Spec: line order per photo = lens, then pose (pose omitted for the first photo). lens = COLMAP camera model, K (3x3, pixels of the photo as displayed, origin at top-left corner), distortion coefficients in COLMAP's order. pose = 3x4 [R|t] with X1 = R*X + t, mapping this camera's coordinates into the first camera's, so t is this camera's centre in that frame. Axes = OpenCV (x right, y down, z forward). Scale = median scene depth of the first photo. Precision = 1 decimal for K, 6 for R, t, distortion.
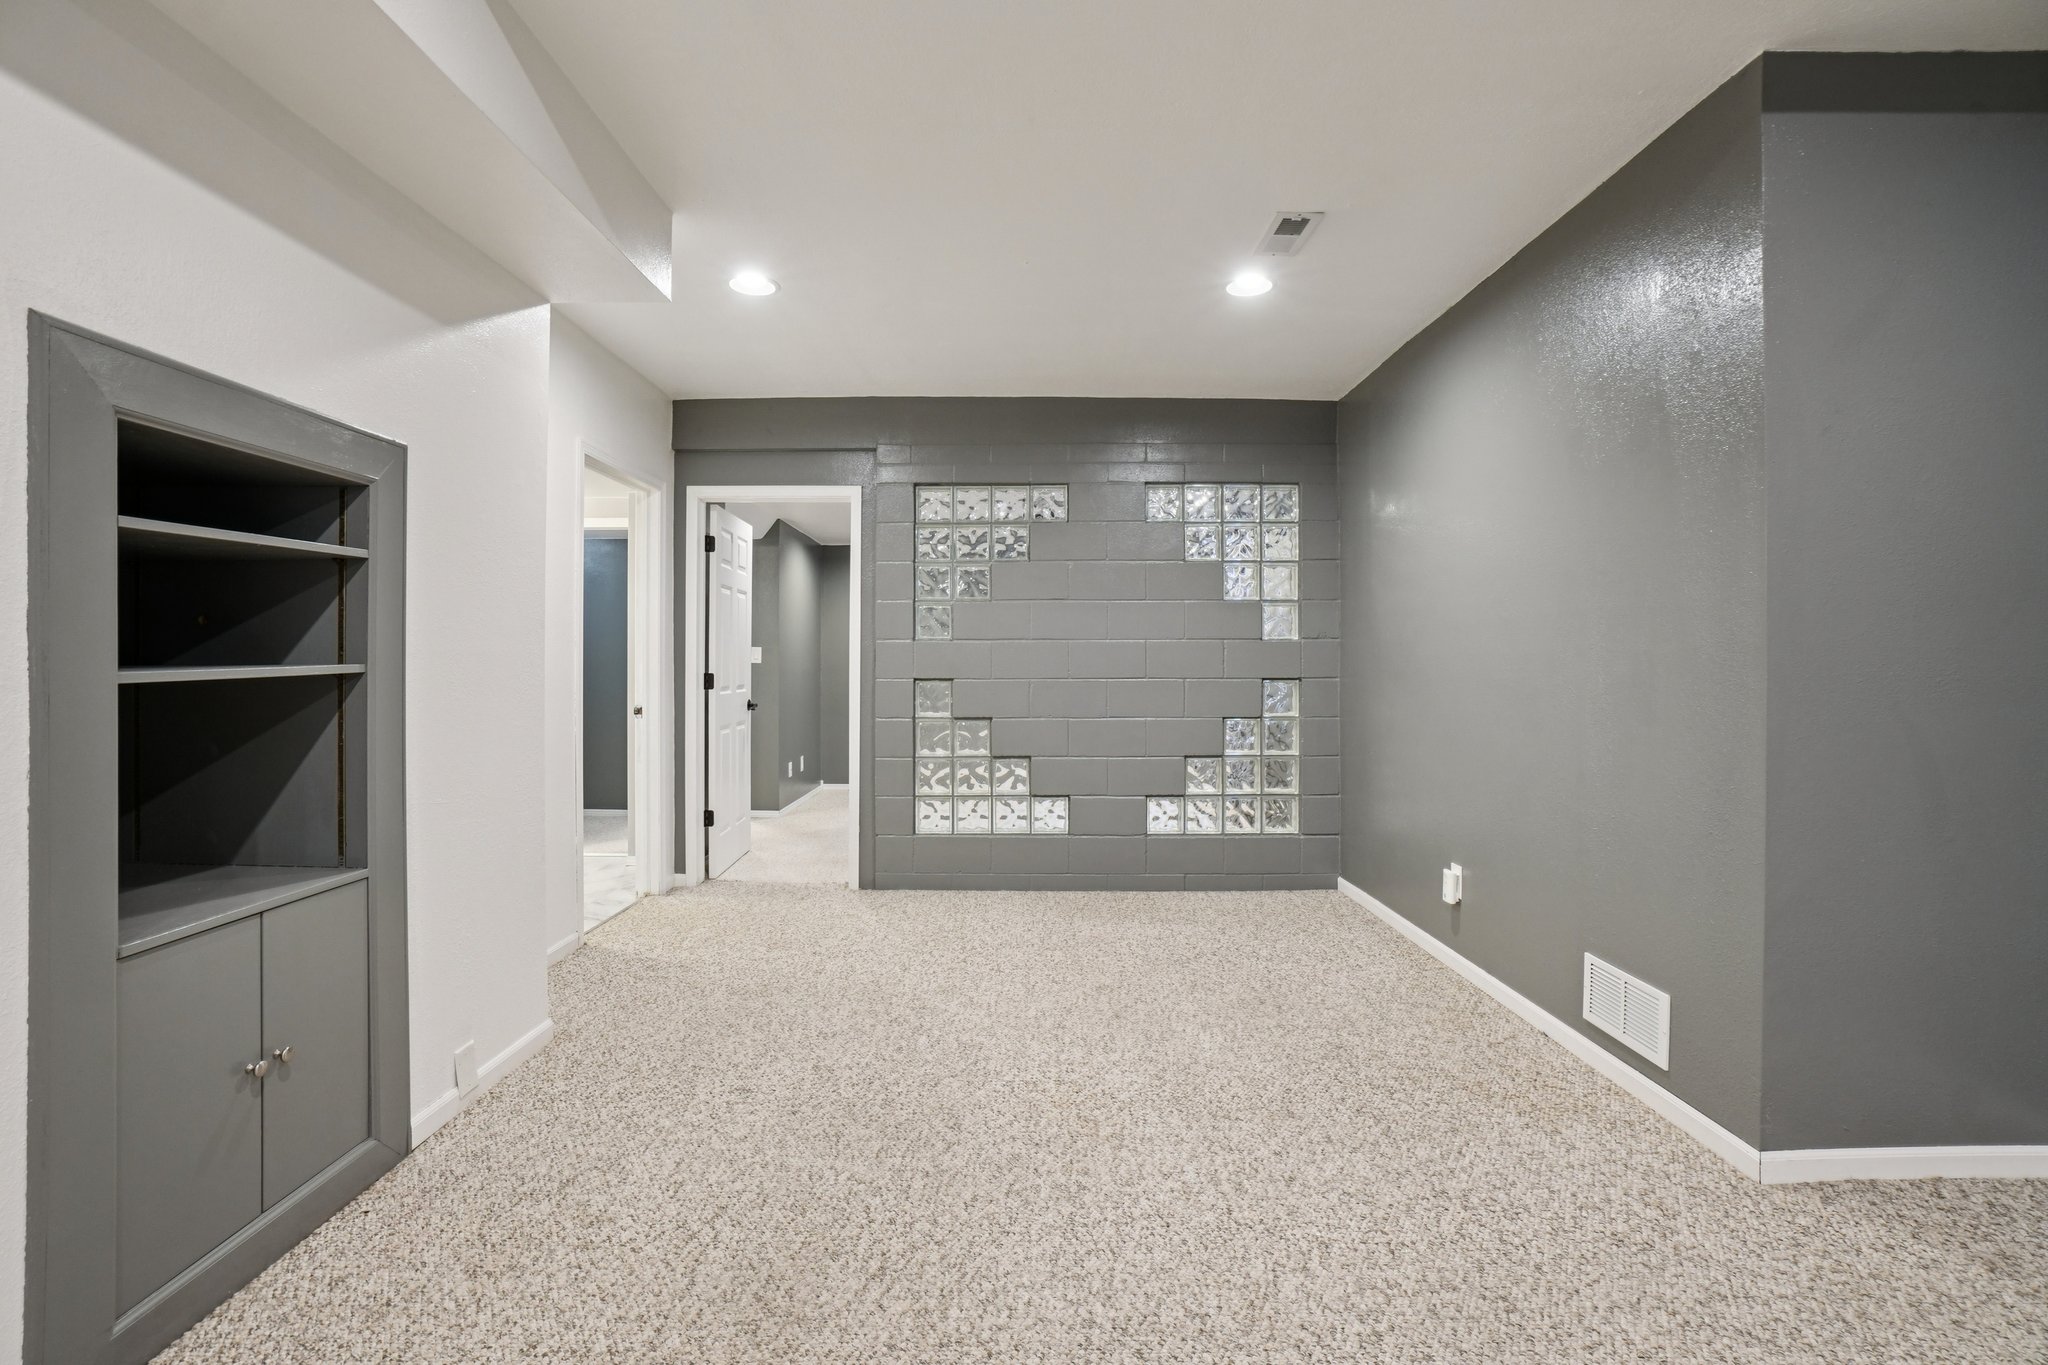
lens RADIAL K [[927.3, 0, 1011.1], [0, 927.3, 678.1], [0, 0, 1]] dist [-0.003688, 0.001262]
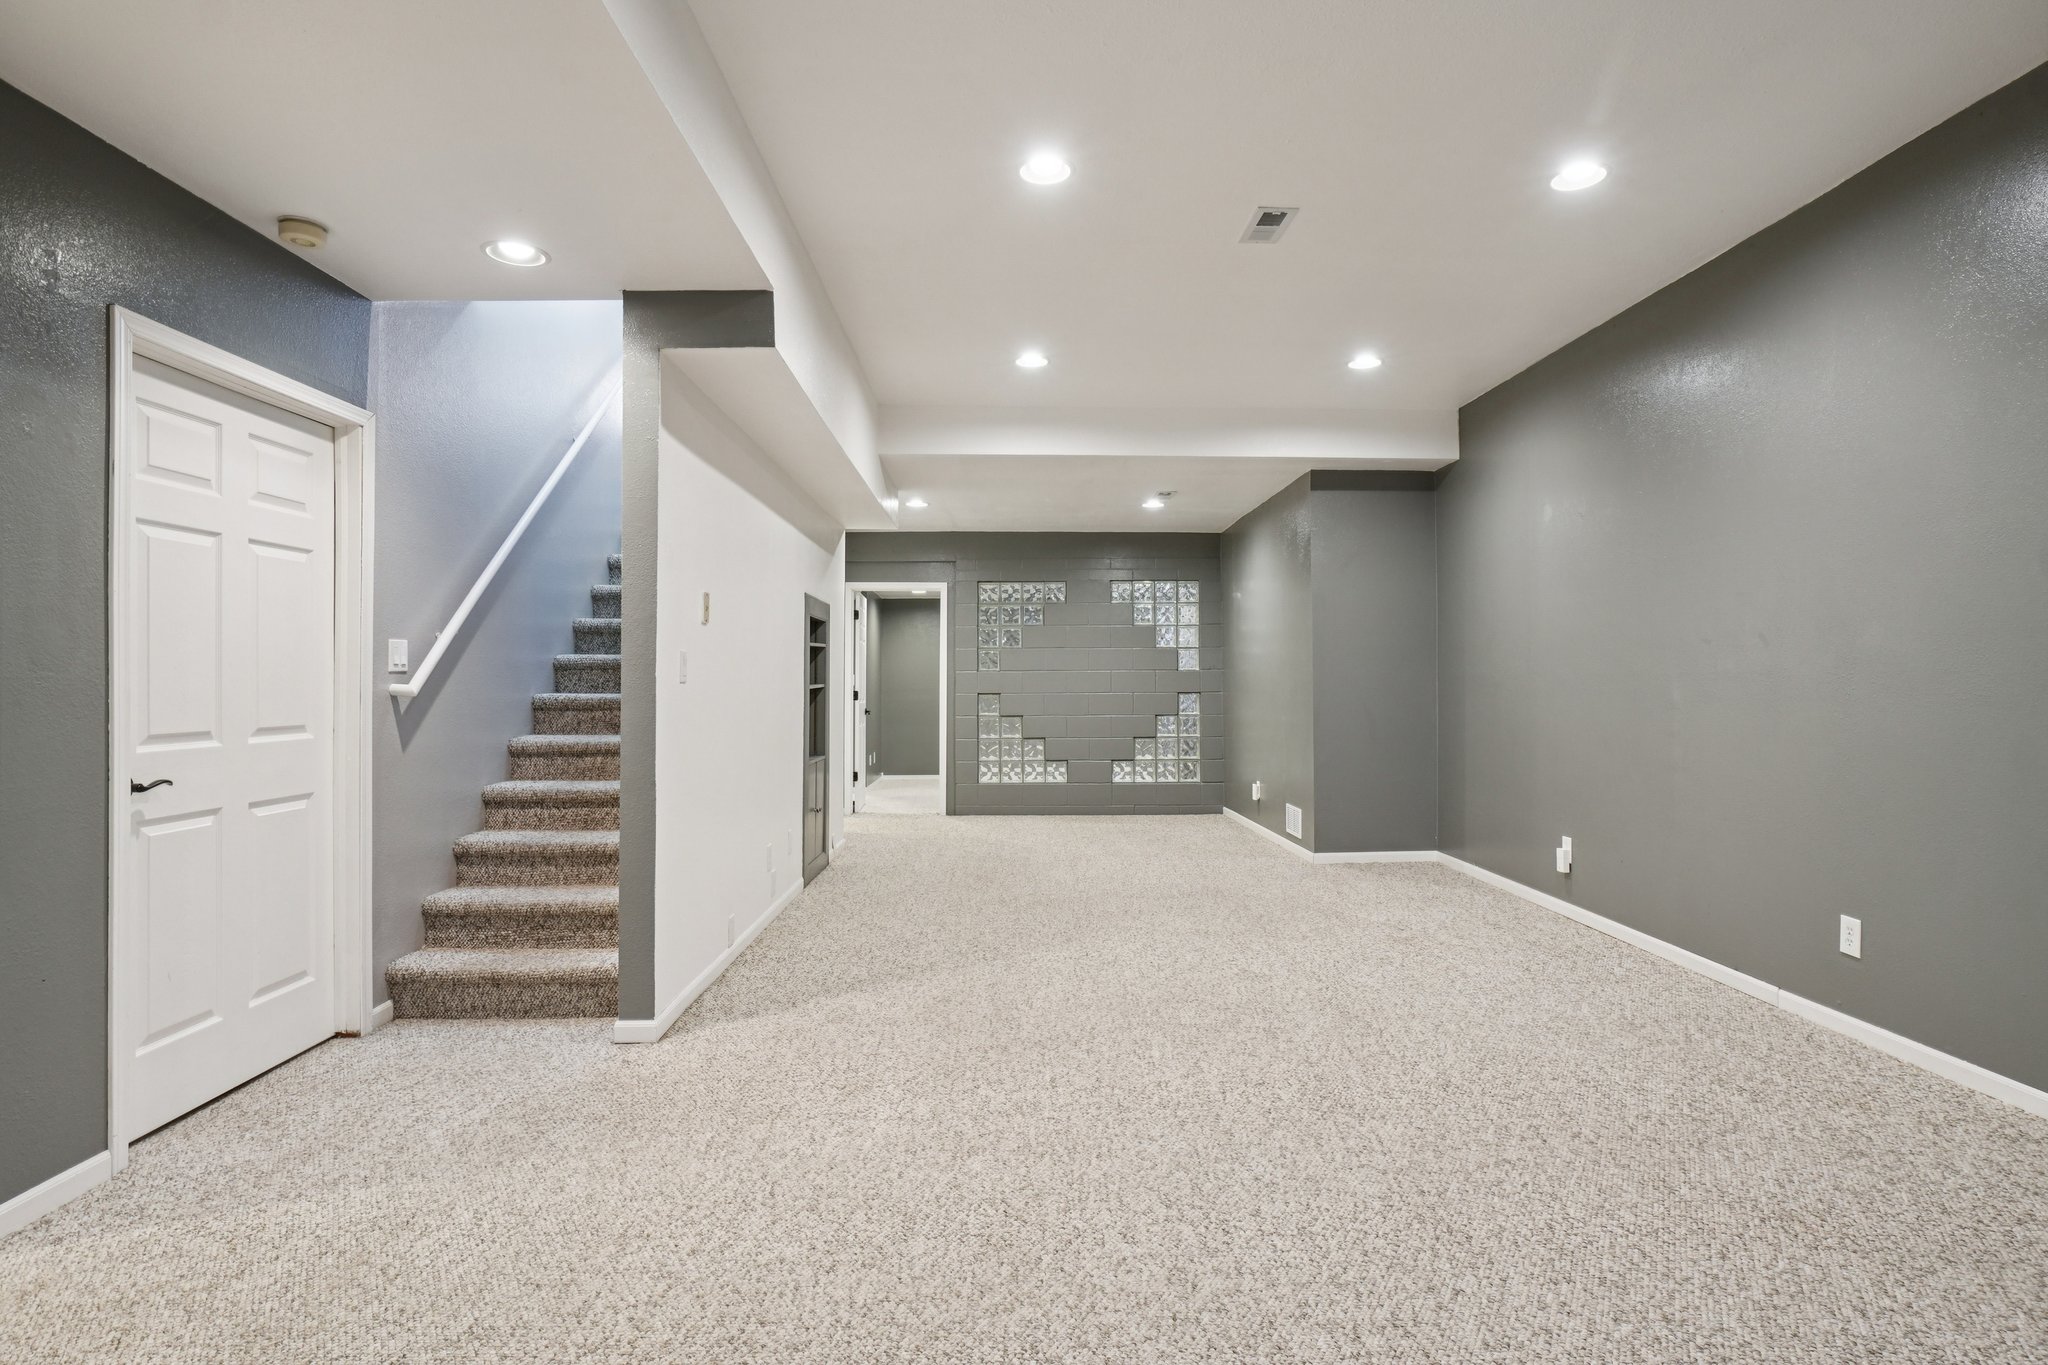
lens RADIAL K [[1055.3, 0, 1017.8], [0, 1055.3, 674.6], [0, 0, 1]] dist [-0.014480, 0.001709]
pose [[0.999676, -0.003586, 0.025181, -0.078771], [0.004296, 0.999592, -0.028226, 0.021293], [-0.025070, 0.028325, 0.999284, -0.961762]]
